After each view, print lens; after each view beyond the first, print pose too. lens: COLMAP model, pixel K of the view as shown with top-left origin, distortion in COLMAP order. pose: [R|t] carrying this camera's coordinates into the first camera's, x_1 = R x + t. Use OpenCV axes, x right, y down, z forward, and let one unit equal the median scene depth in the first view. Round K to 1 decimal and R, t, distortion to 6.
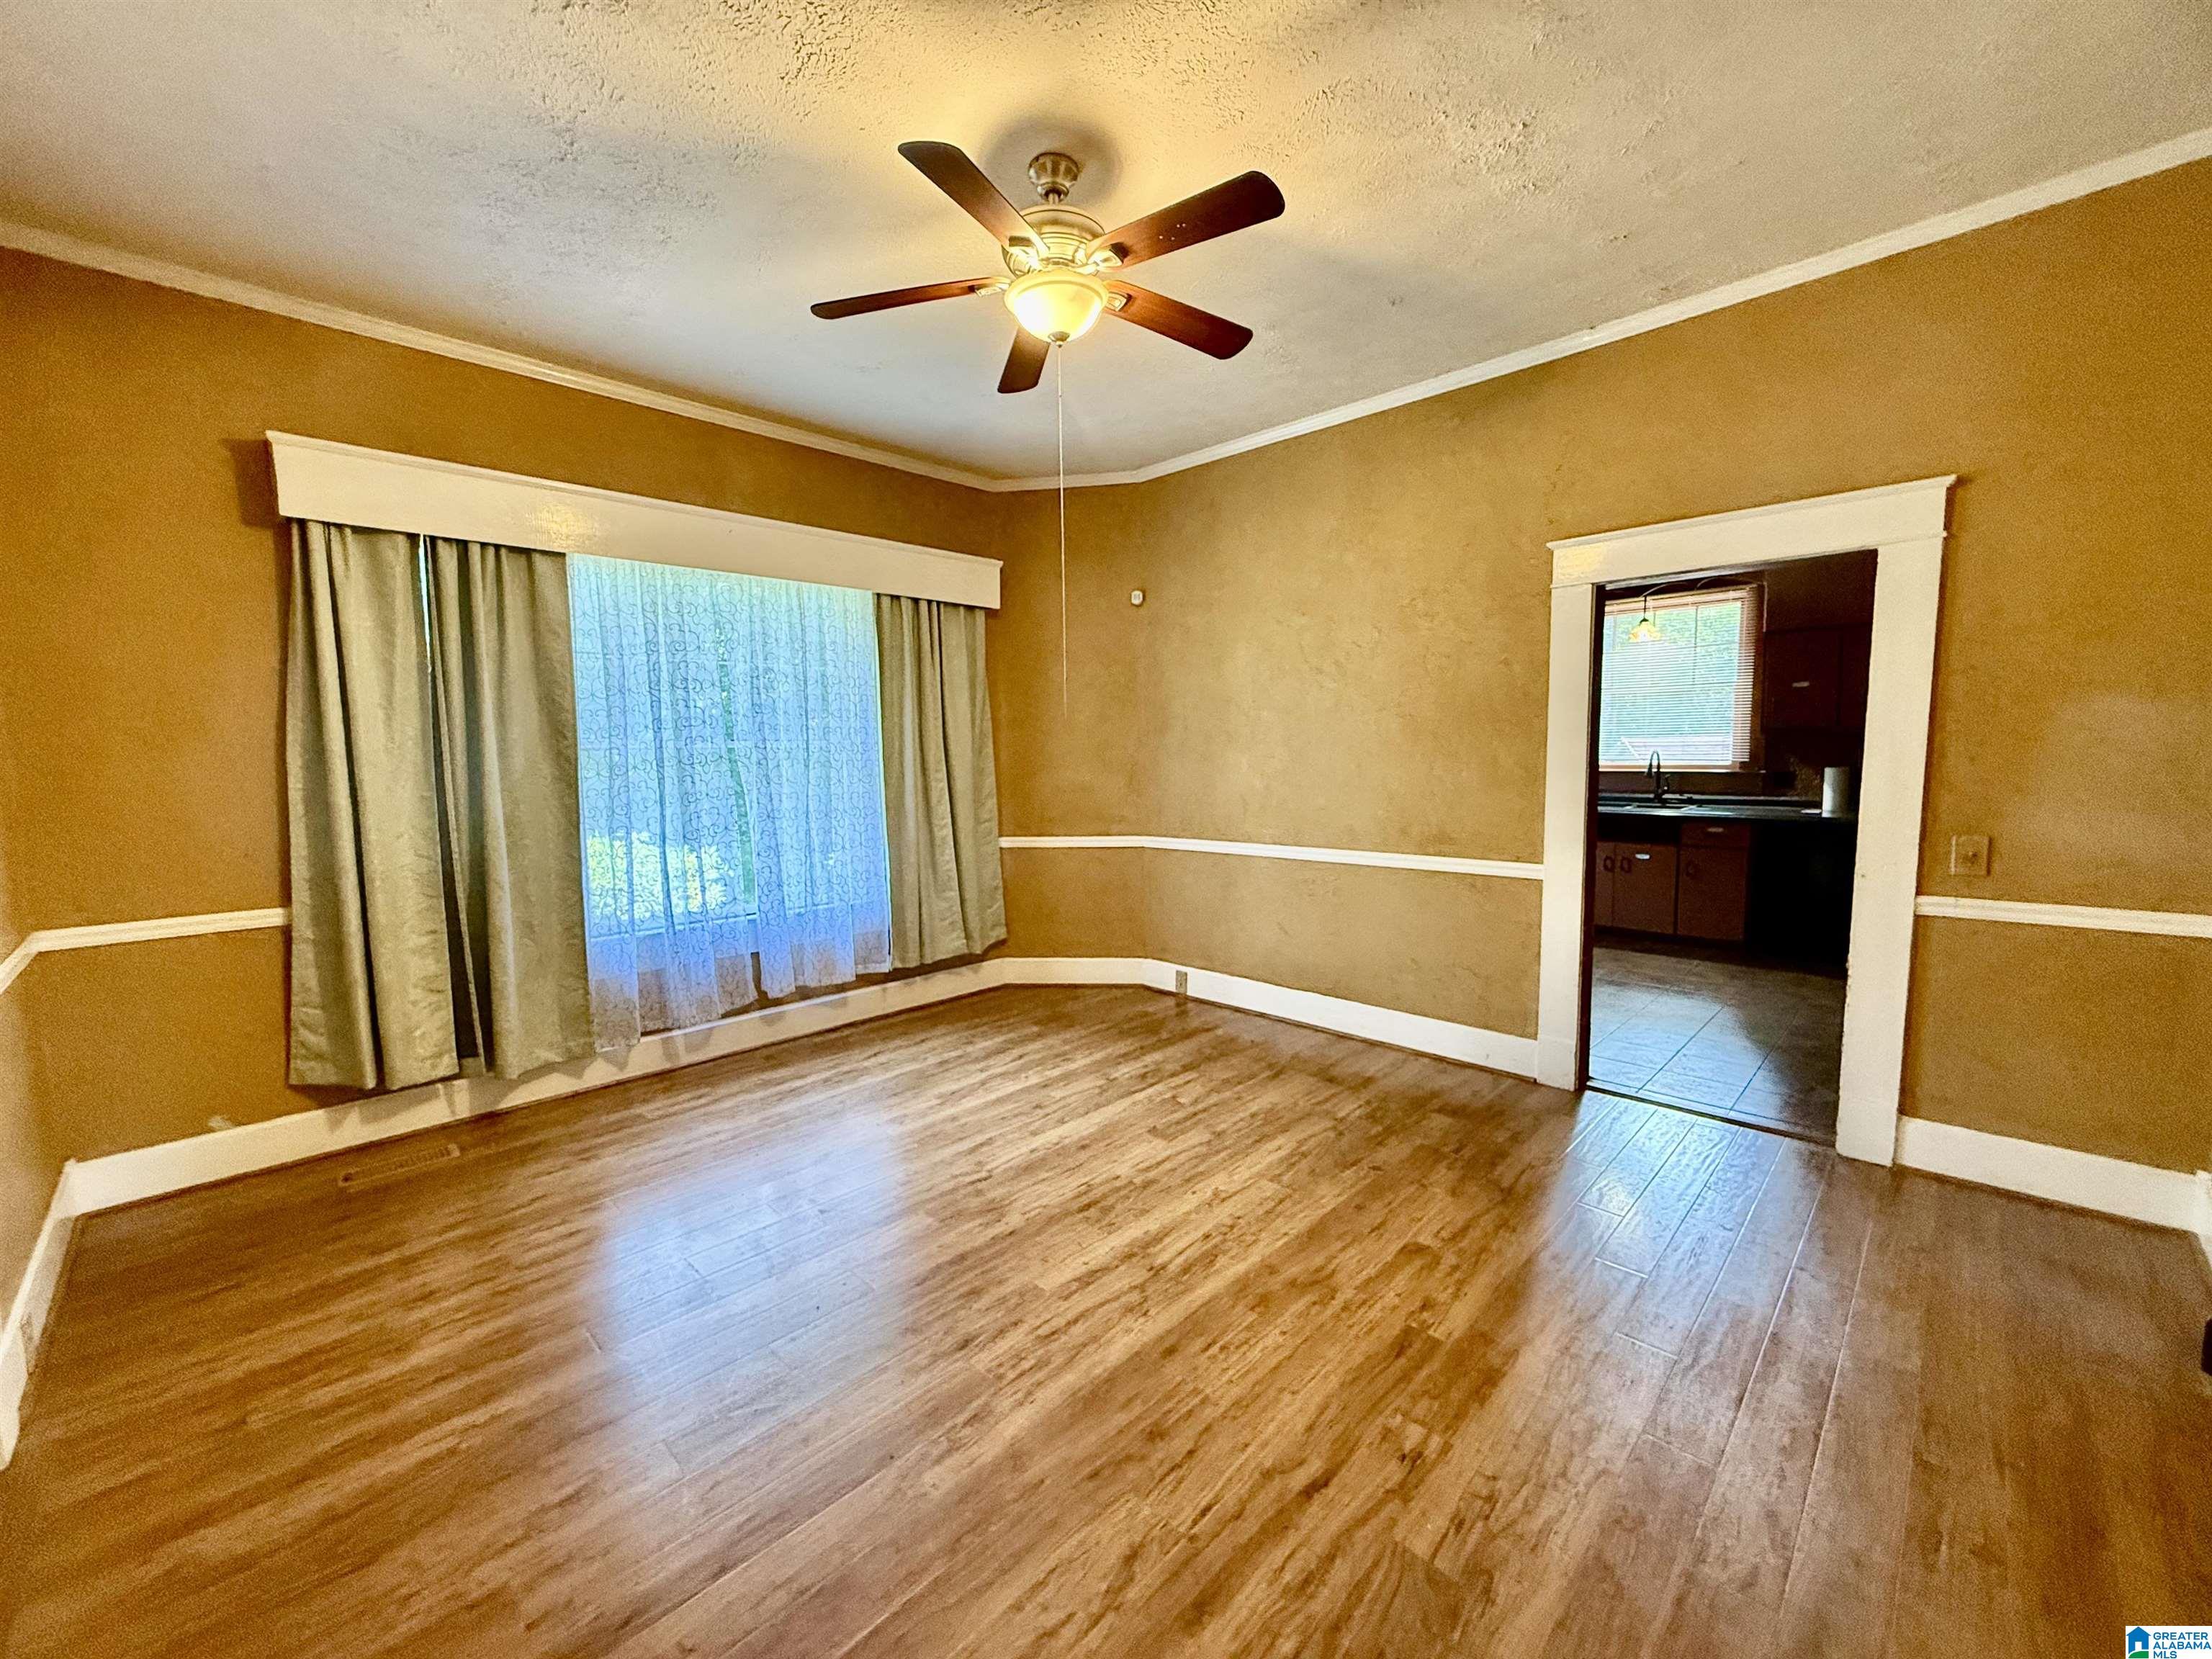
lens RADIAL K [[887.0, 0, 1099.3], [0, 887.0, 828.6], [0, 0, 1]] dist [-0.002754, 0.001126]
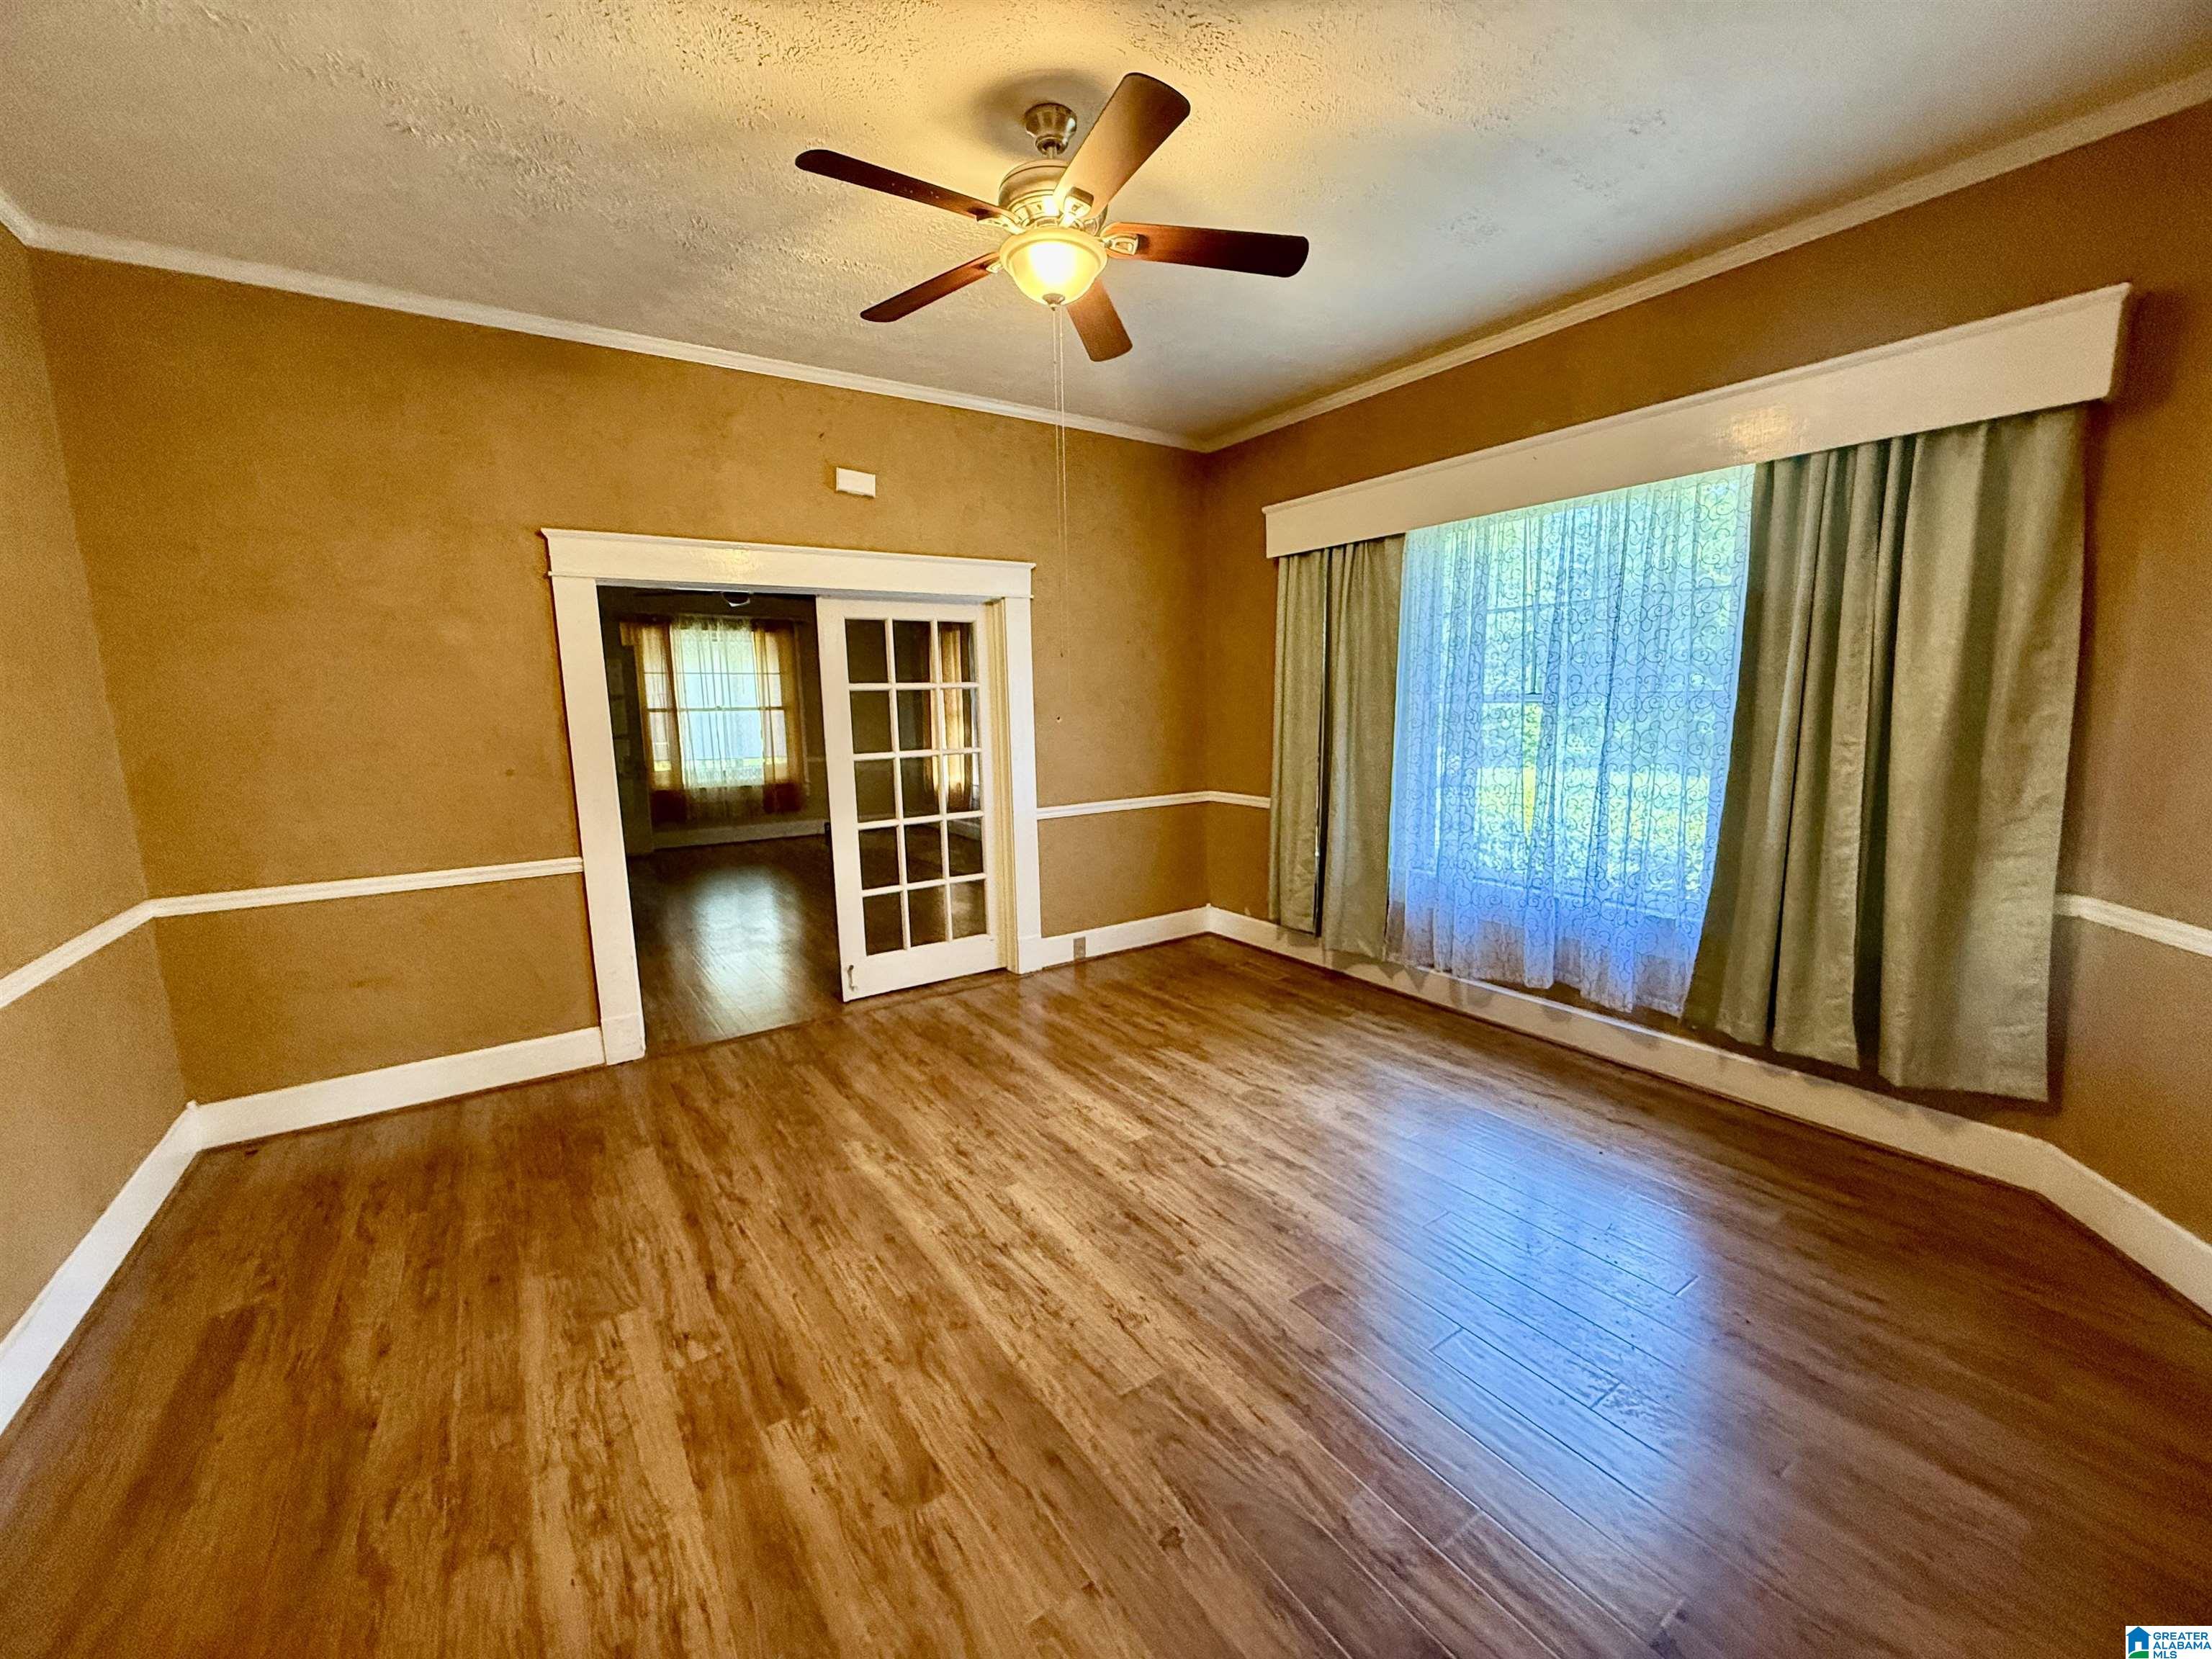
lens RADIAL K [[887.0, 0, 1104.4], [0, 887.0, 828.2], [0, 0, 1]] dist [-0.002754, 0.001126]
pose [[-0.188209, 0.160091, -0.968993, 0.868160], [-0.069536, 0.981977, 0.175742, -0.144056], [0.979664, 0.100456, -0.173685, 1.141974]]
